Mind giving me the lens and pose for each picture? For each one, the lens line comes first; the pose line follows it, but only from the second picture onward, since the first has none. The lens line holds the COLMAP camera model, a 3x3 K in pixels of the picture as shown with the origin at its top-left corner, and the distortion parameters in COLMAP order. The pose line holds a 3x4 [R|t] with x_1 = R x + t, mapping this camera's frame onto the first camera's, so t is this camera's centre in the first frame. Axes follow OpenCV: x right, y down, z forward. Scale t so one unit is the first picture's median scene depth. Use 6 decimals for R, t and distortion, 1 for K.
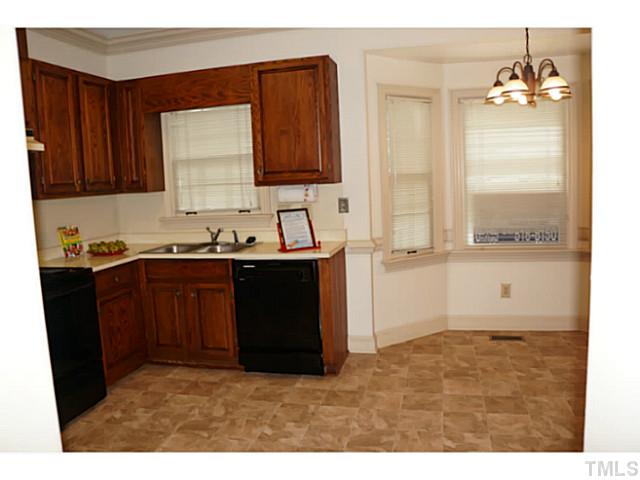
lens RADIAL K [[503.8, 0, 320.0], [0, 503.8, 240.0], [0, 0, 1]] dist [-0.187789, 0.137449]
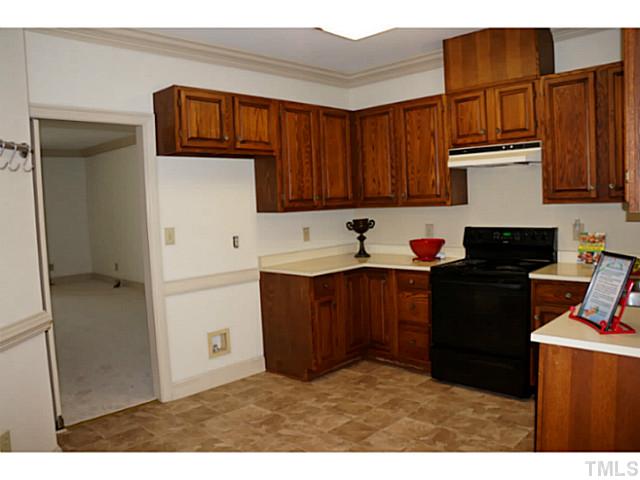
lens RADIAL K [[503.8, 0, 320.0], [0, 503.8, 240.0], [0, 0, 1]] dist [-0.187789, 0.137449]
pose [[-0.507063, 0.127611, -0.852410, 0.534358], [-0.045816, 0.983590, 0.174504, -0.146148], [0.860691, 0.127538, -0.492895, 0.940957]]
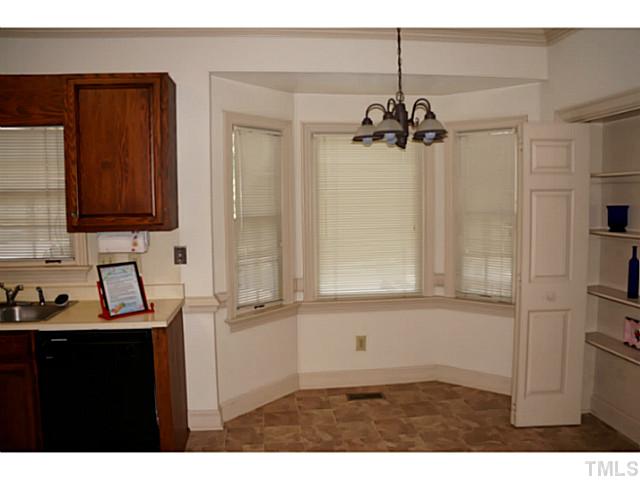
lens RADIAL K [[503.8, 0, 320.0], [0, 503.8, 240.0], [0, 0, 1]] dist [-0.187789, 0.137449]
pose [[0.938351, 0.003723, 0.345663, -0.021064], [0.012937, 0.998863, -0.045878, -0.055968], [-0.345441, 0.047521, 0.937236, 0.162392]]
